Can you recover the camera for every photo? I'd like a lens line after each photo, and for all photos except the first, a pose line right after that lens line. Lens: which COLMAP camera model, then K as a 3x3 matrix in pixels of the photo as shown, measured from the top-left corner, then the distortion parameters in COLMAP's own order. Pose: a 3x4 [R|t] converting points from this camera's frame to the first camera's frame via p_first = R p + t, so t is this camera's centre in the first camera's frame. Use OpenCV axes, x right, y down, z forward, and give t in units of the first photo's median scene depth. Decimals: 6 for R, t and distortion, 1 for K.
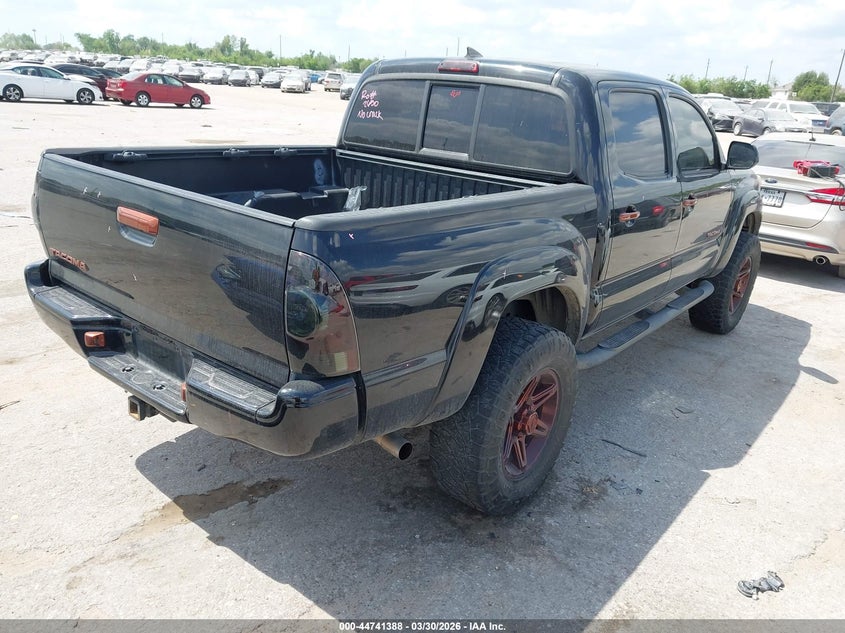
lens RADIAL K [[673.3, 0, 422.5], [0, 673.3, 316.5], [0, 0, 1]] dist [0.001196, 0.003117]
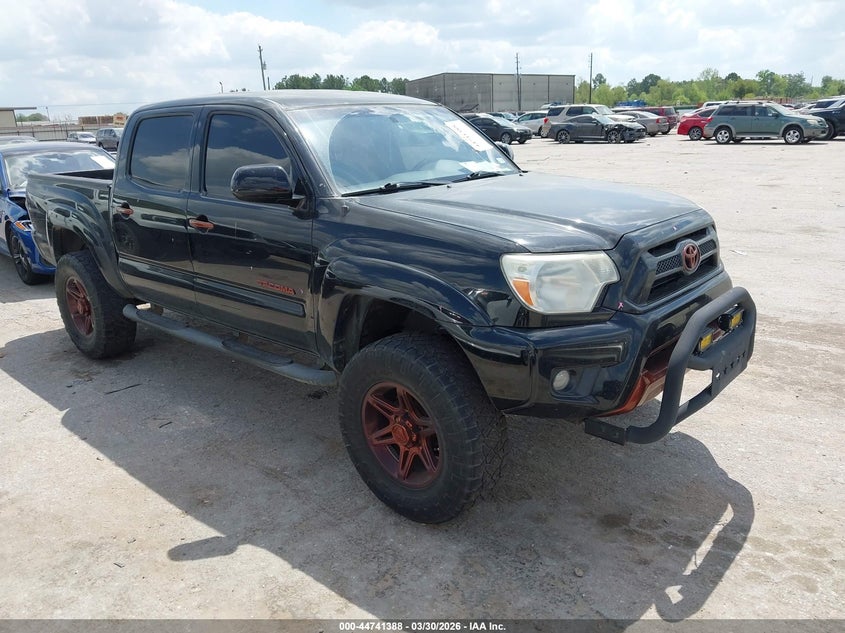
lens RADIAL K [[673.3, 0, 422.5], [0, 673.3, 316.5], [0, 0, 1]] dist [0.001196, 0.003117]
pose [[-0.080105, 0.214964, -0.973331, 1.308646], [-0.283198, 0.931322, 0.228994, -0.354449], [0.955710, 0.293989, -0.013726, 1.332648]]
